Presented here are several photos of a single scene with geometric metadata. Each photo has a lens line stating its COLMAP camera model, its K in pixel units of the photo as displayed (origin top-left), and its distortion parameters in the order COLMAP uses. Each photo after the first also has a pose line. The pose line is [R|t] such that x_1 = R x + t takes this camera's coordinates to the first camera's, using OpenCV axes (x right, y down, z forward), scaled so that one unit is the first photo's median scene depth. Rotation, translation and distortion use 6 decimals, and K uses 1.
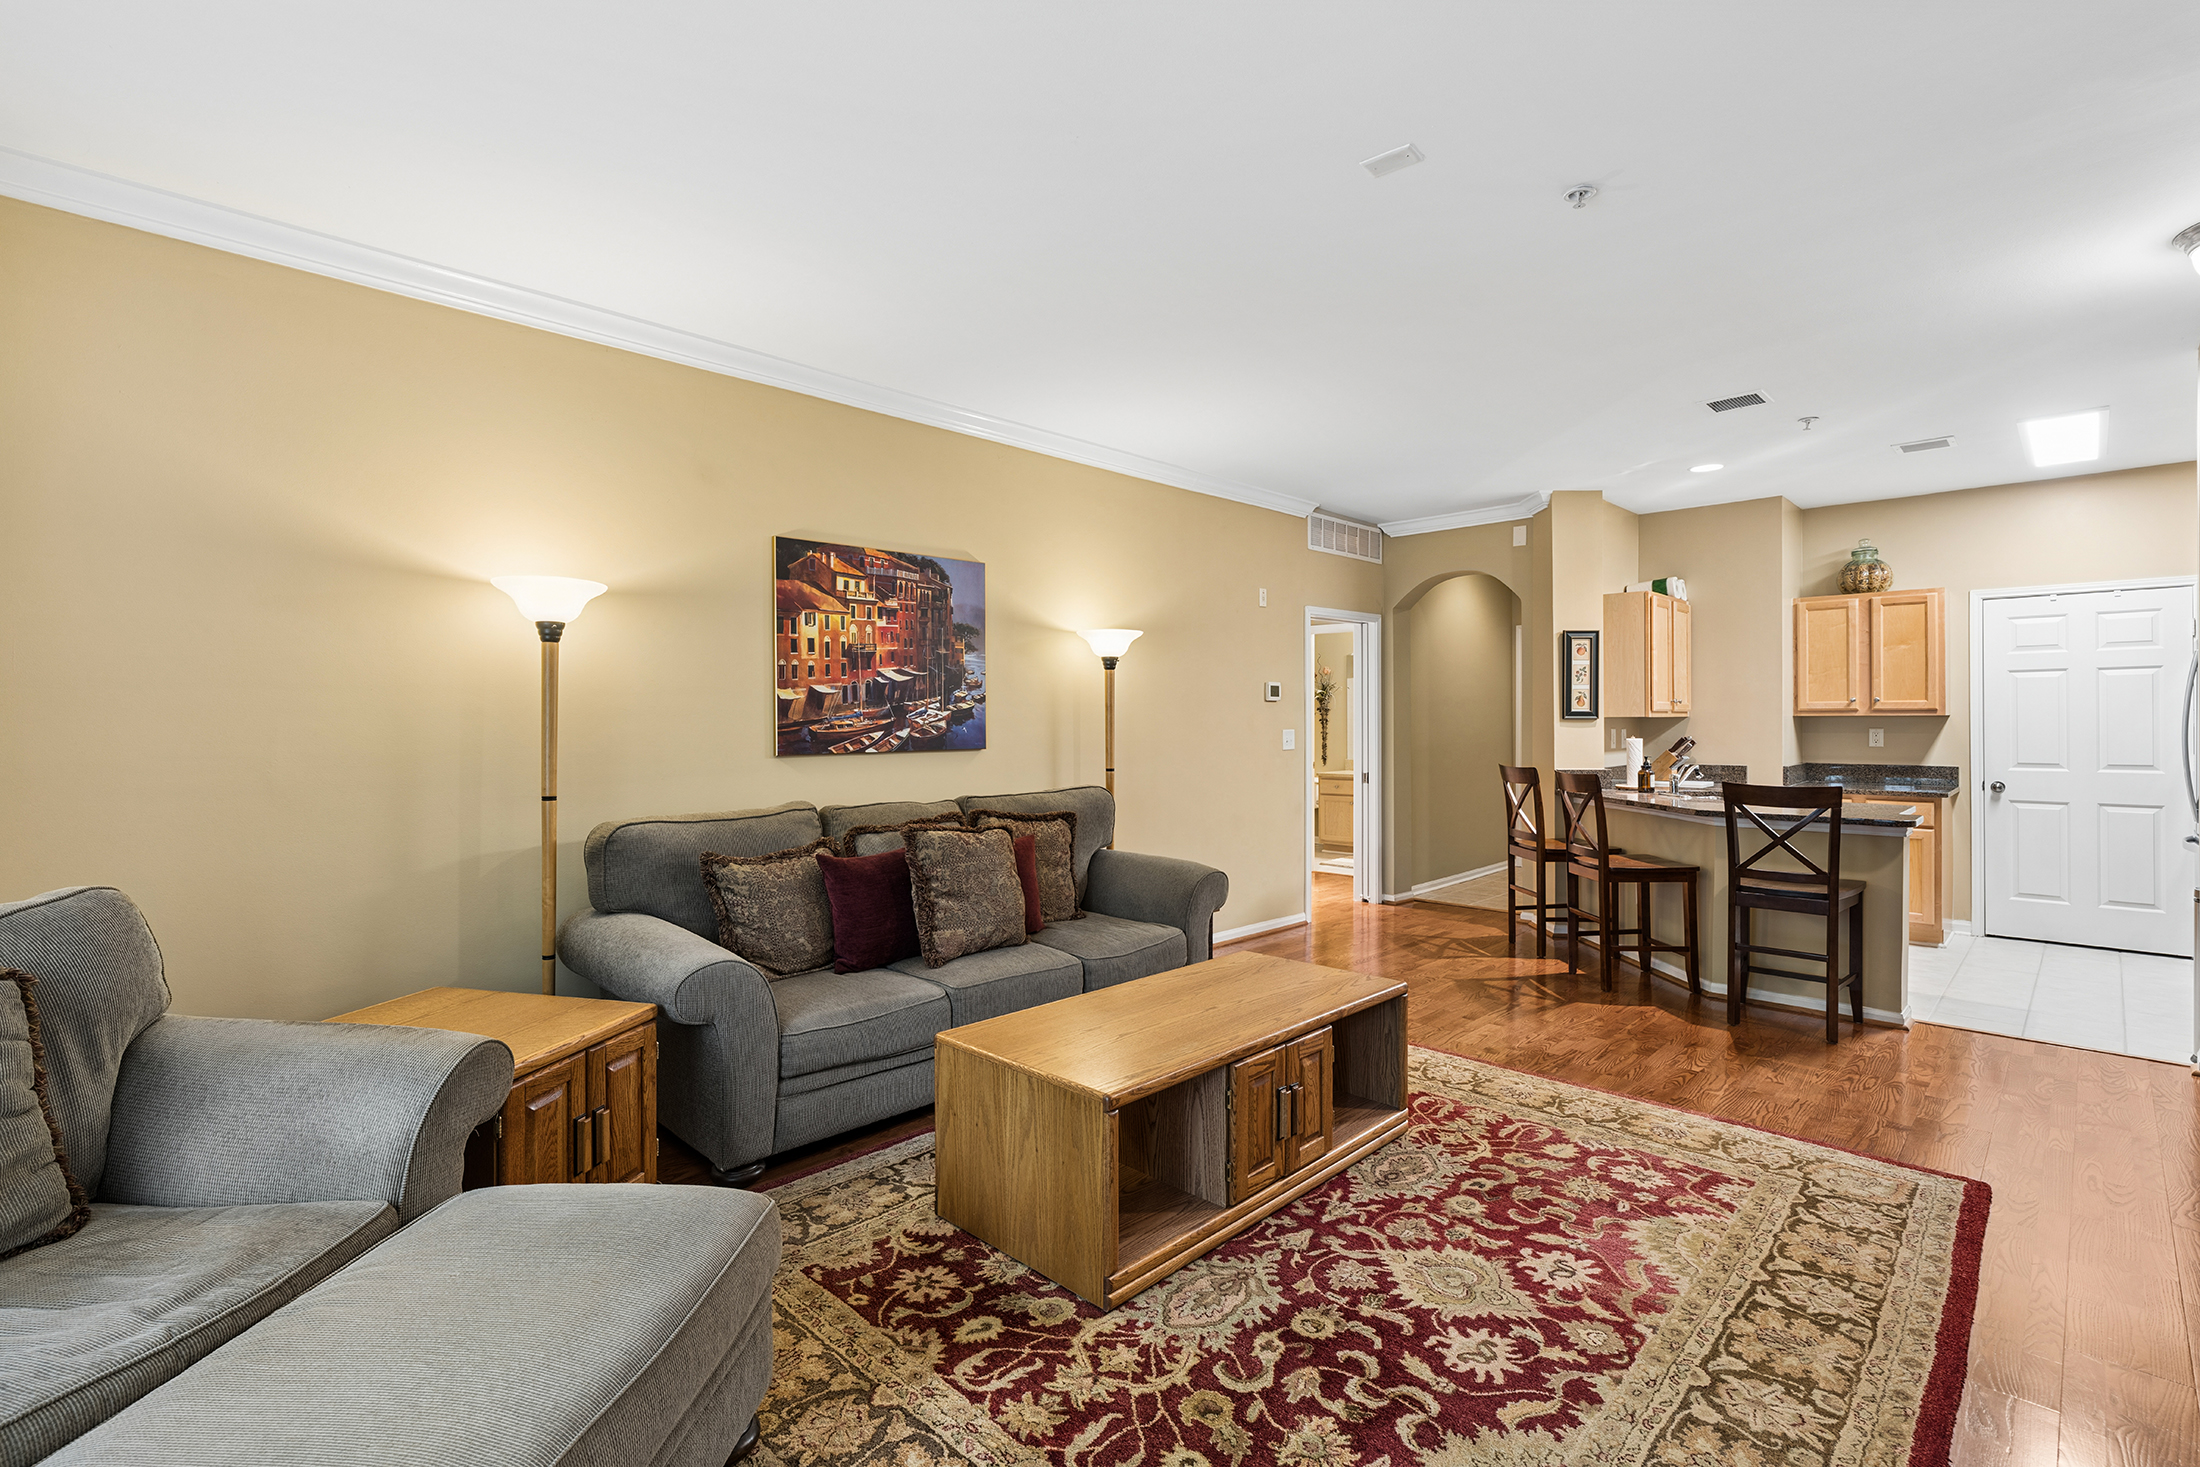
lens RADIAL K [[996.0, 0, 1088.0], [0, 996.0, 727.6], [0, 0, 1]] dist [-0.008171, 0.003620]
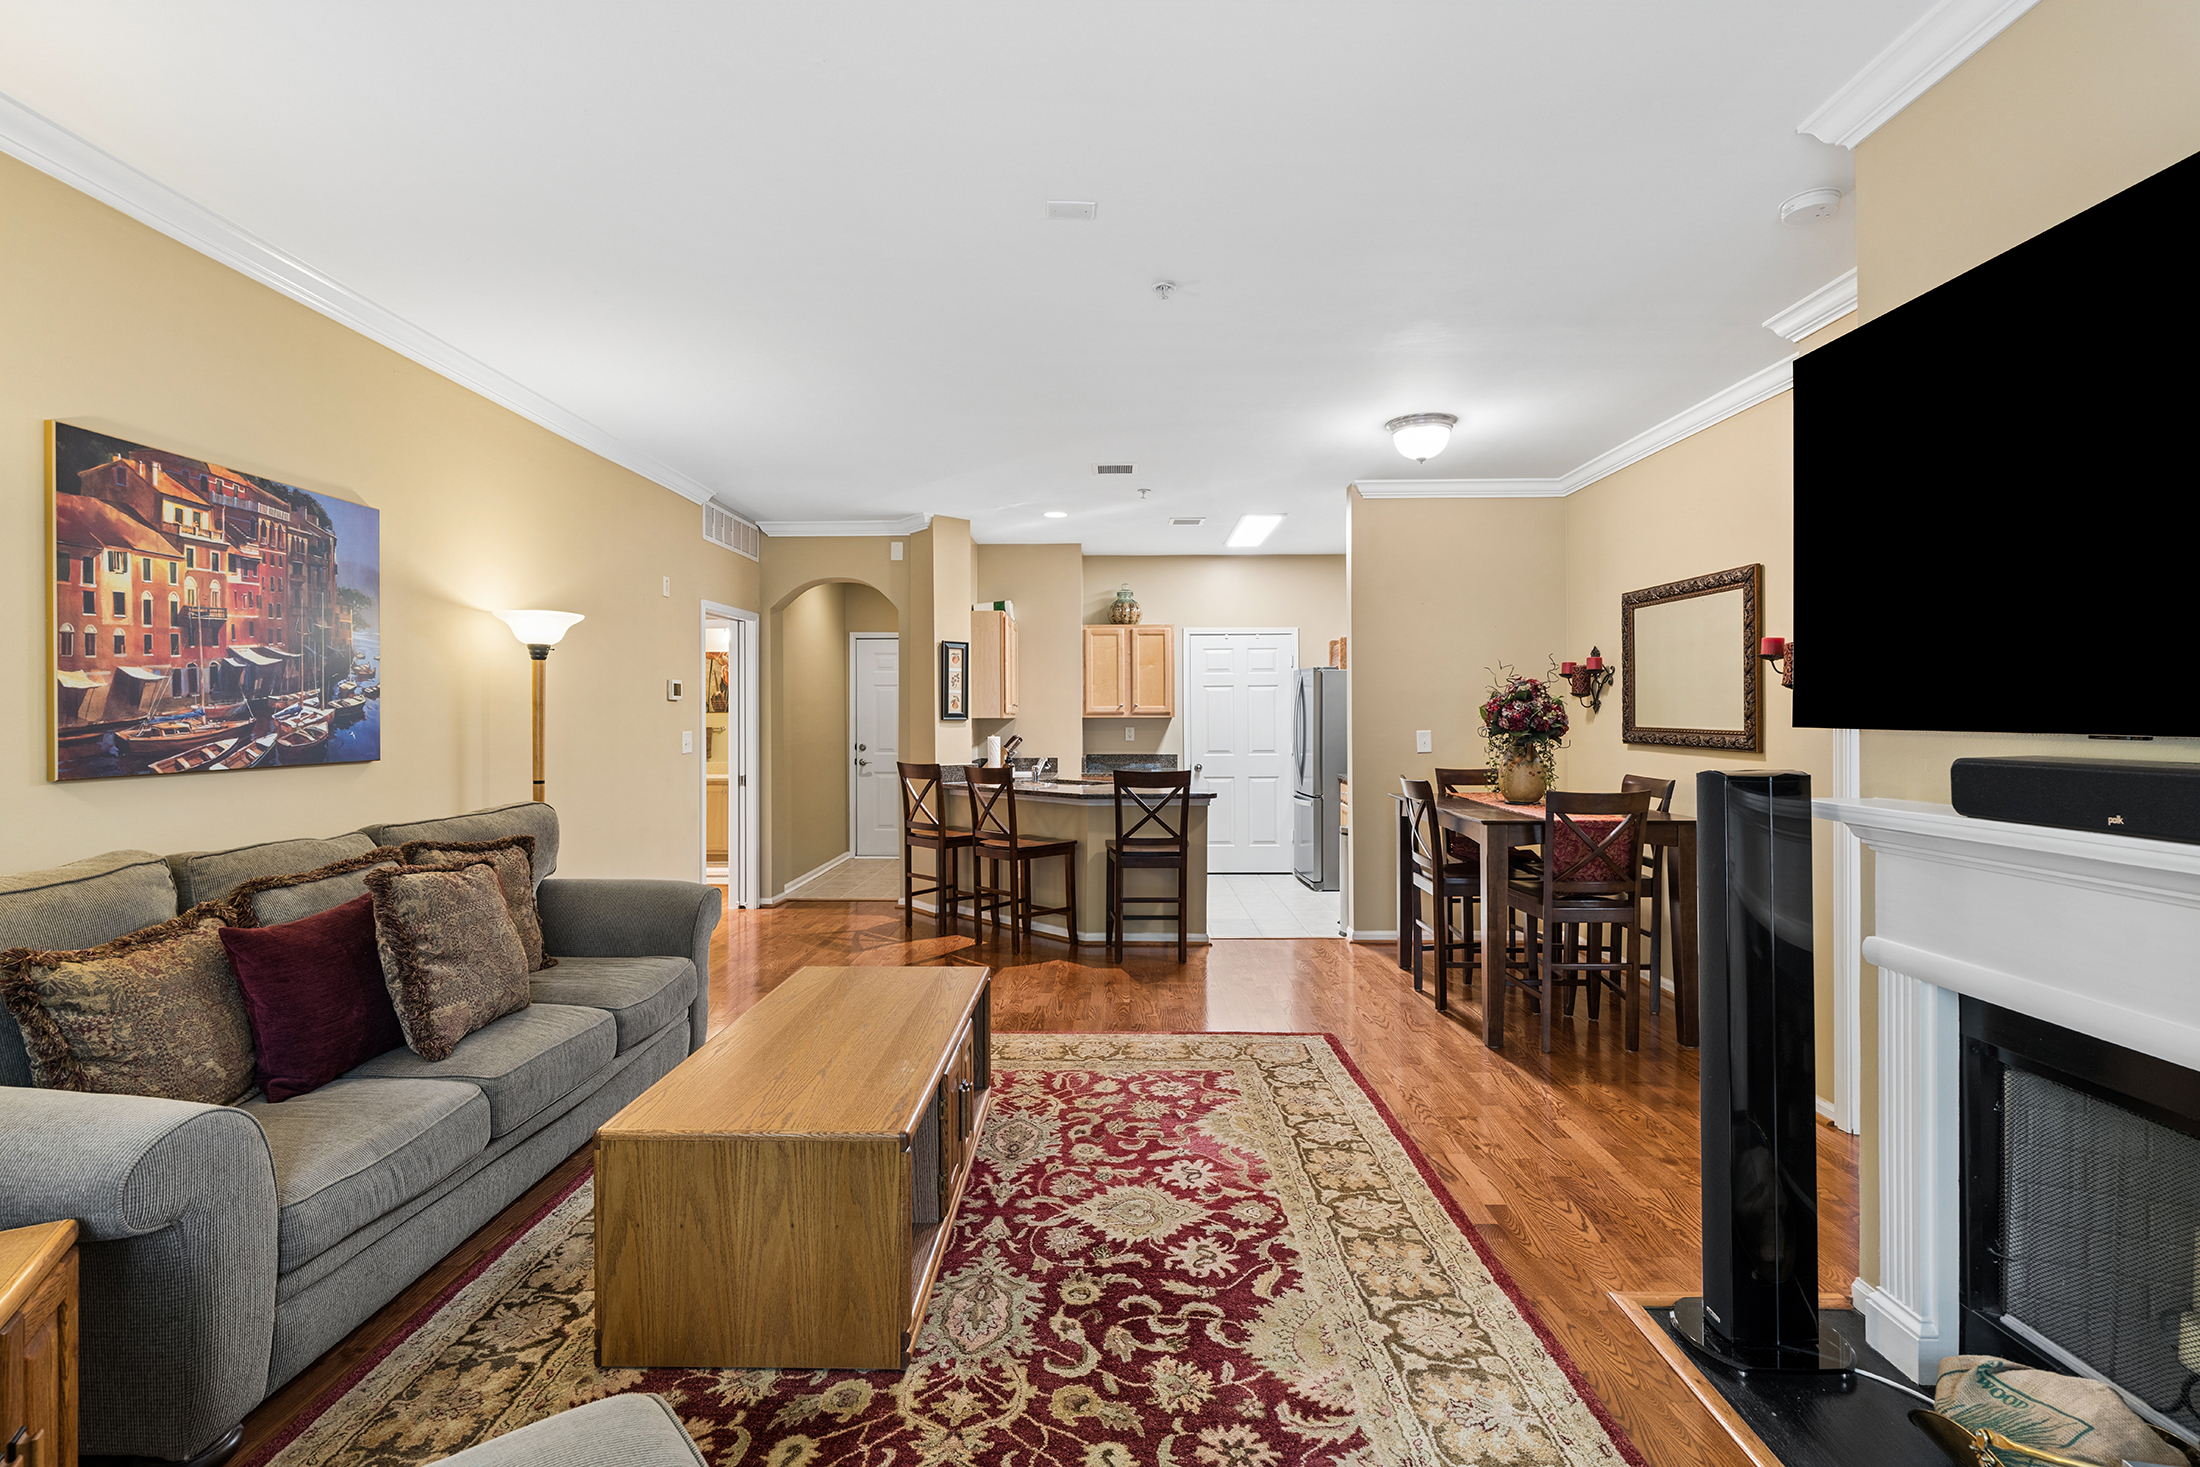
lens RADIAL K [[996.0, 0, 1083.4], [0, 996.0, 721.7], [0, 0, 1]] dist [-0.008171, 0.003620]
pose [[0.724358, -0.001282, 0.689423, -0.271691], [0.006136, 0.999971, -0.004588, -0.000985], [-0.689397, 0.007554, 0.724344, 0.123092]]
